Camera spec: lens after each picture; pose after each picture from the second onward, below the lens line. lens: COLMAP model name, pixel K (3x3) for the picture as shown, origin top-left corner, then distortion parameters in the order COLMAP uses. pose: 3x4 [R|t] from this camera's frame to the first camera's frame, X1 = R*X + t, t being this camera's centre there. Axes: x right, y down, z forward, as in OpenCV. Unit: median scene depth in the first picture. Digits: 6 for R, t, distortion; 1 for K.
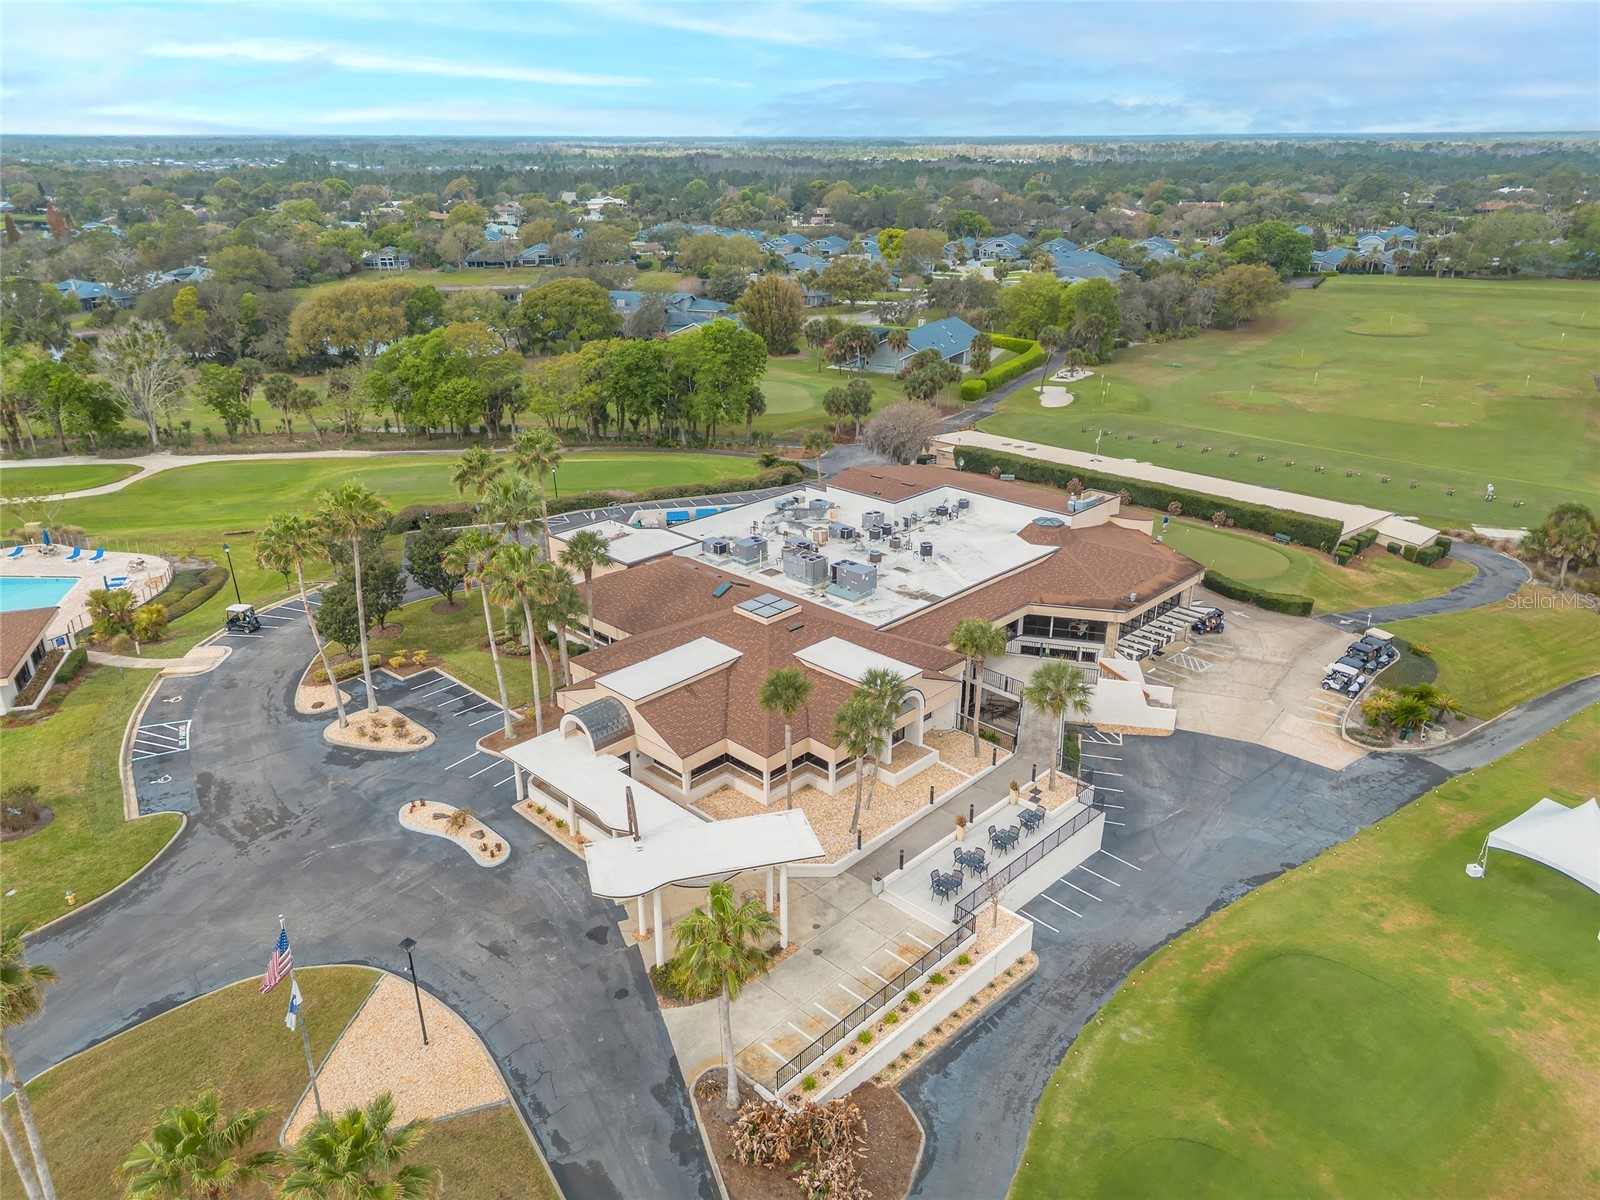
lens RADIAL K [[1137.3, 0, 800.0], [0, 1137.3, 600.0], [0, 0, 1]] dist [0.067648, -0.067695]
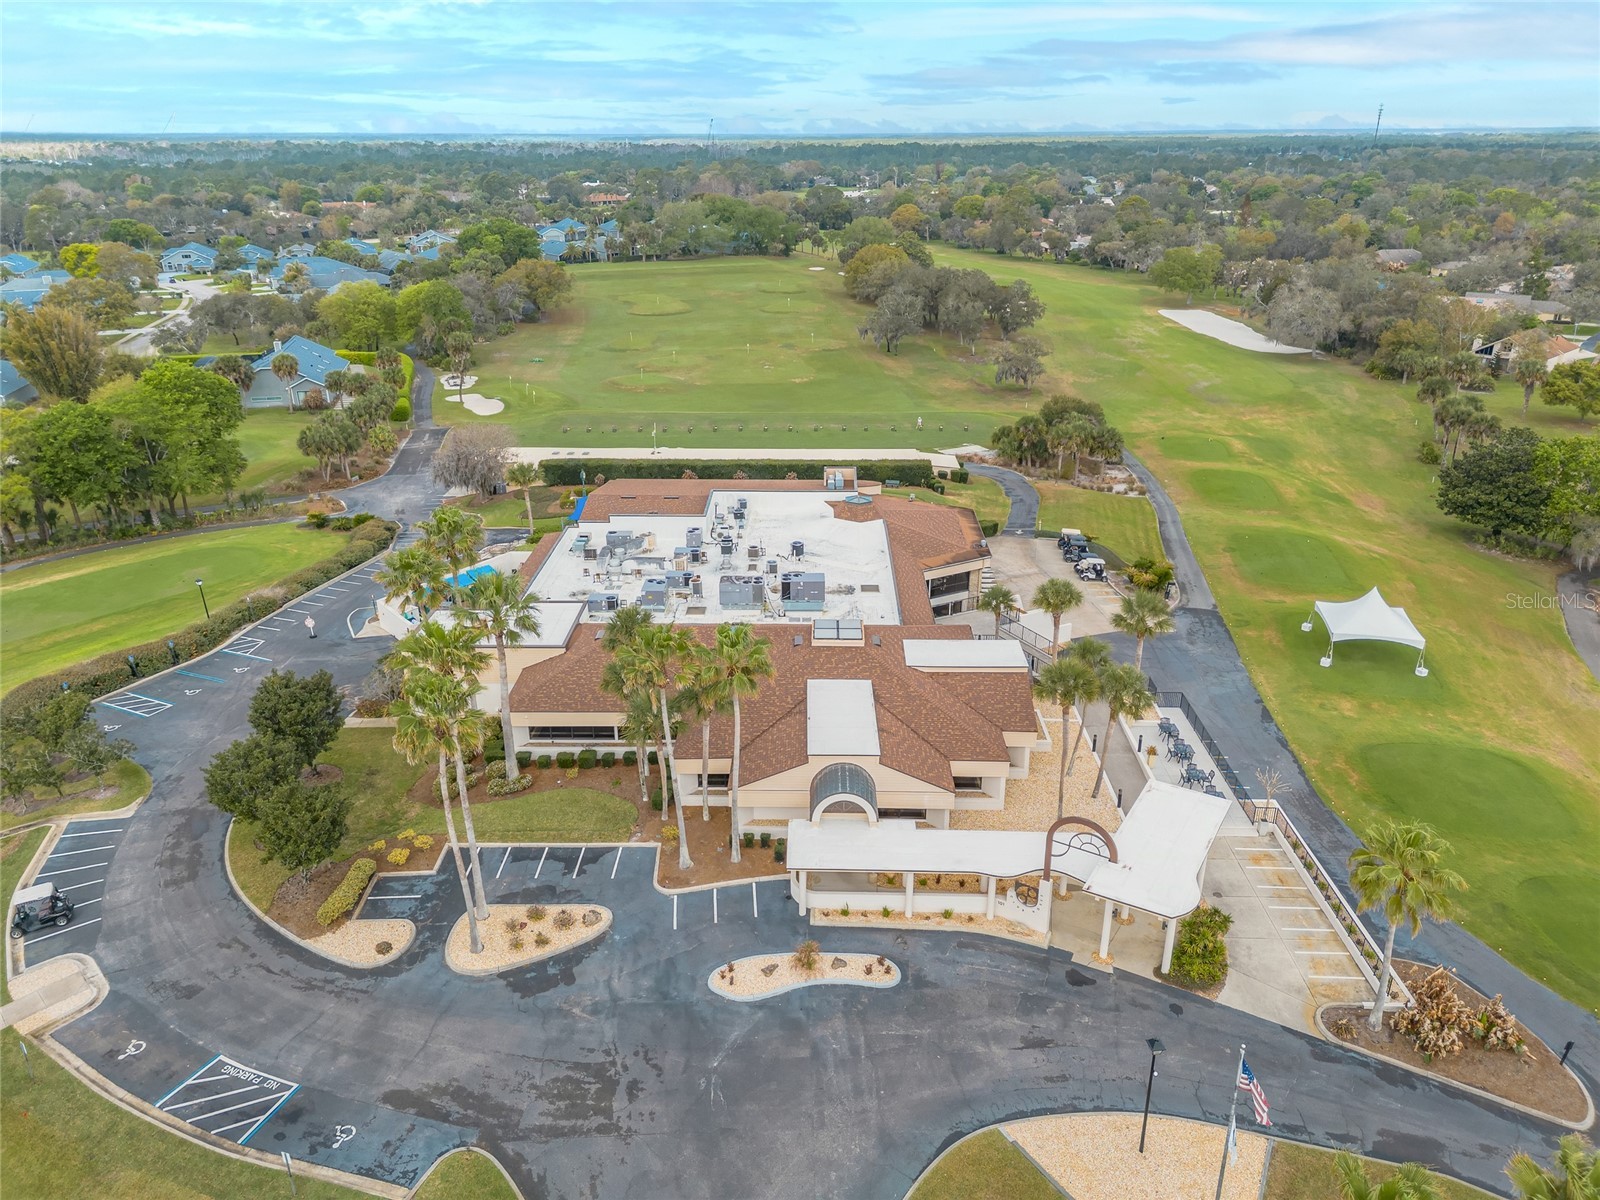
lens RADIAL K [[1137.3, 0, 800.0], [0, 1137.3, 600.0], [0, 0, 1]] dist [0.067648, -0.067695]
pose [[0.730596, -0.258490, 0.631991, -0.576048], [0.258063, 0.961454, 0.094918, -0.104320], [-0.632166, 0.093747, 0.769141, 0.262516]]
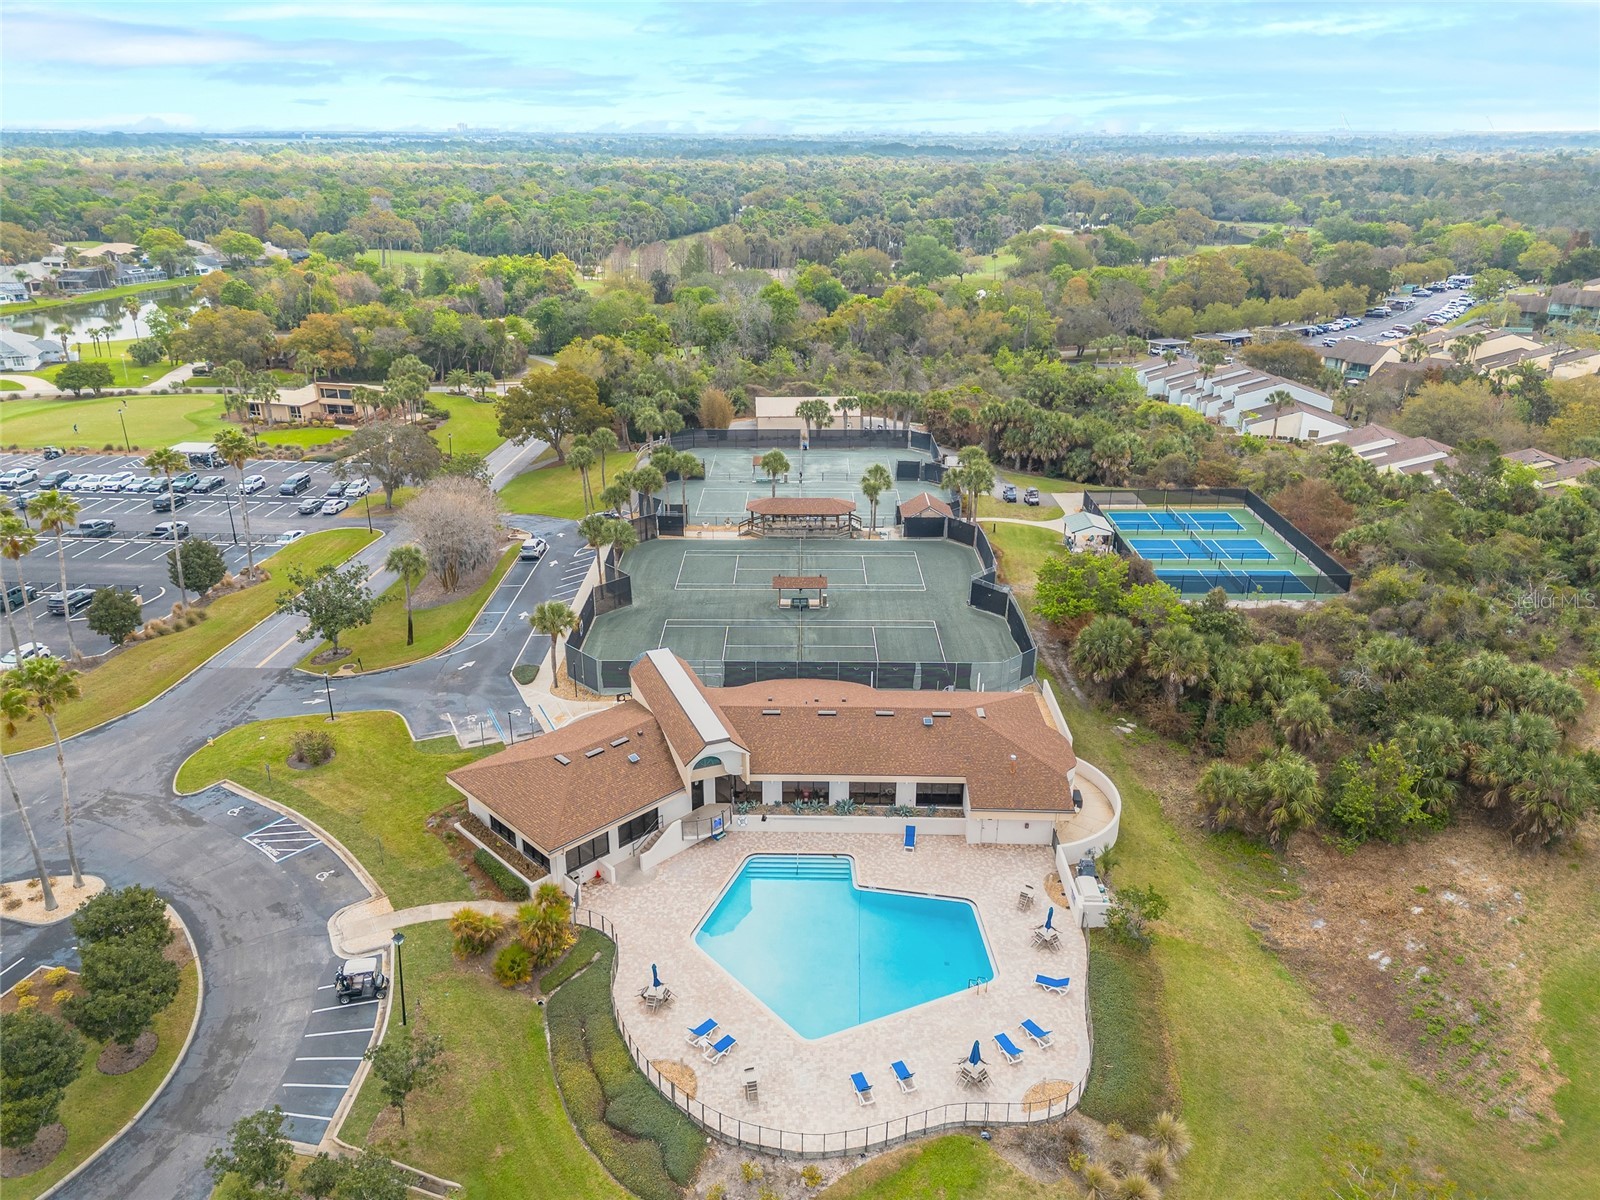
lens RADIAL K [[1137.3, 0, 800.0], [0, 1137.3, 600.0], [0, 0, 1]] dist [0.067648, -0.067695]
pose [[-0.892833, 0.175103, -0.414956, -0.508411], [-0.172490, 0.718145, 0.674178, -0.707658], [0.416049, 0.673504, -0.610979, 1.478162]]
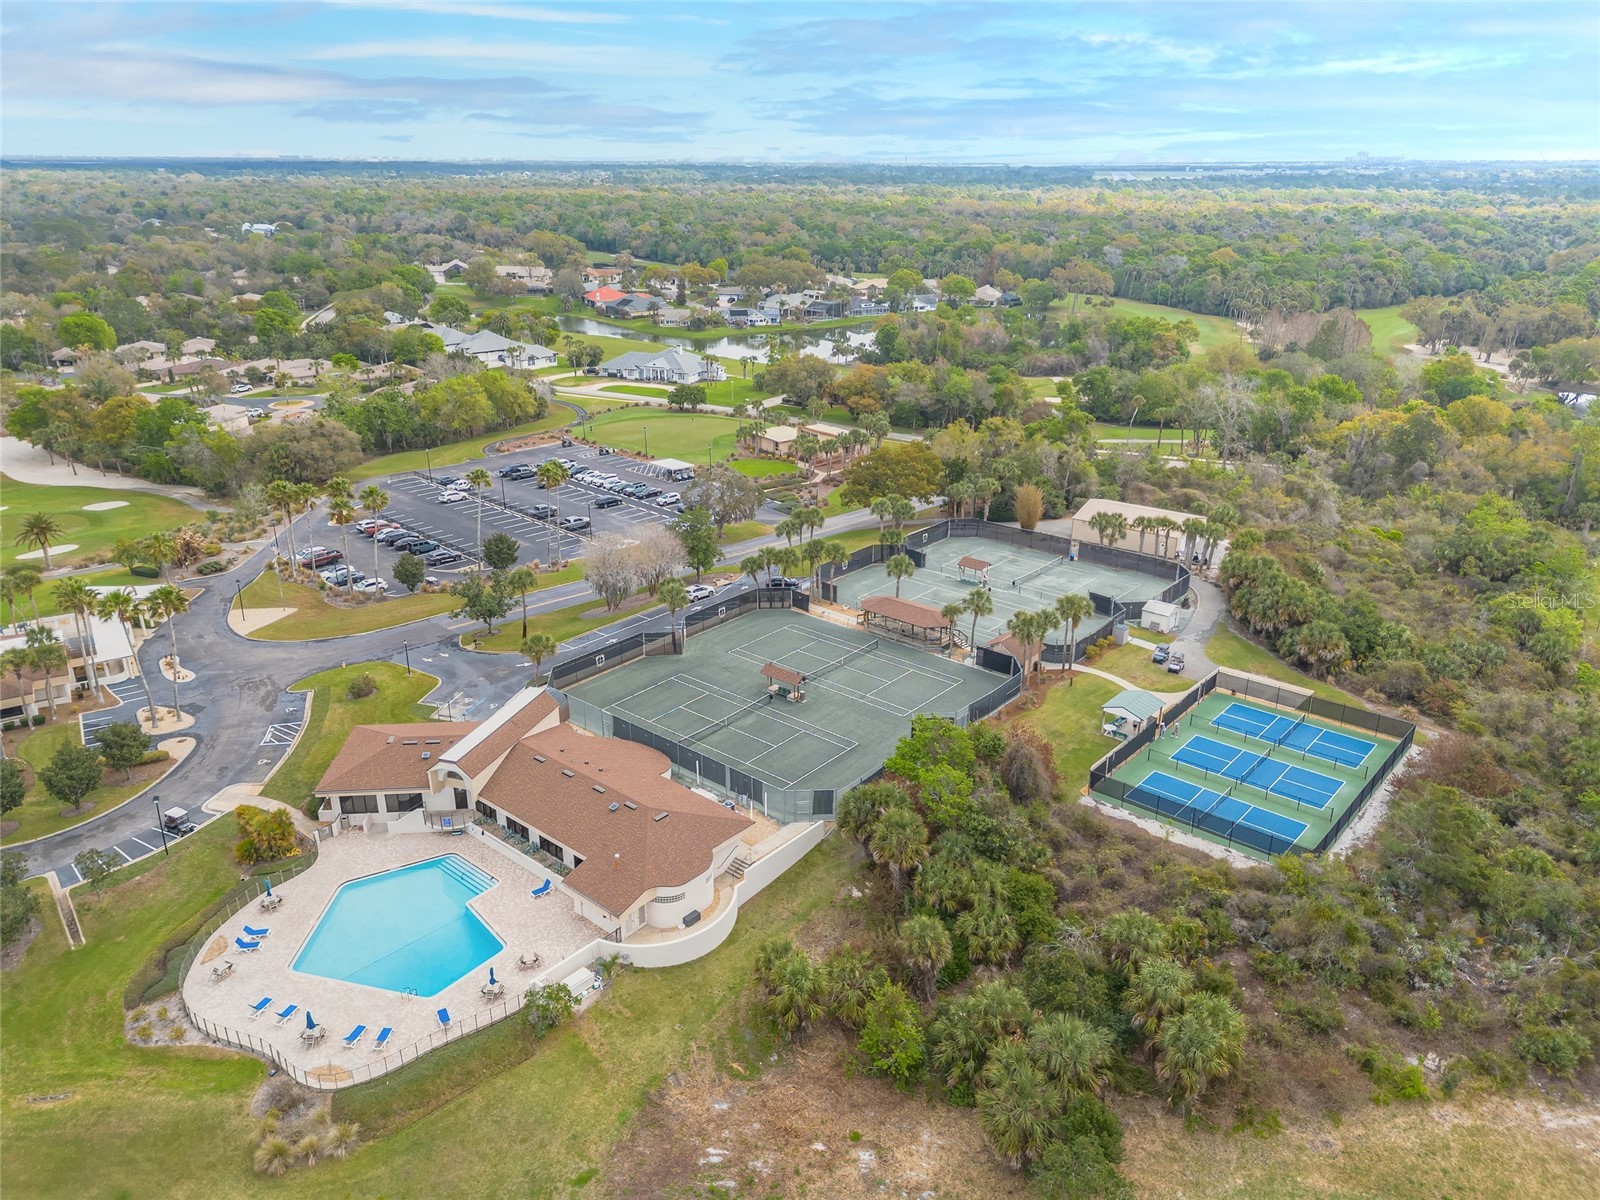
lens RADIAL K [[1137.3, 0, 800.0], [0, 1137.3, 600.0], [0, 0, 1]] dist [0.067648, -0.067695]
pose [[-0.973590, -0.078159, 0.214509, -1.358680], [0.092939, 0.722514, 0.685081, -0.907755], [-0.208531, 0.686924, -0.696168, 1.612343]]
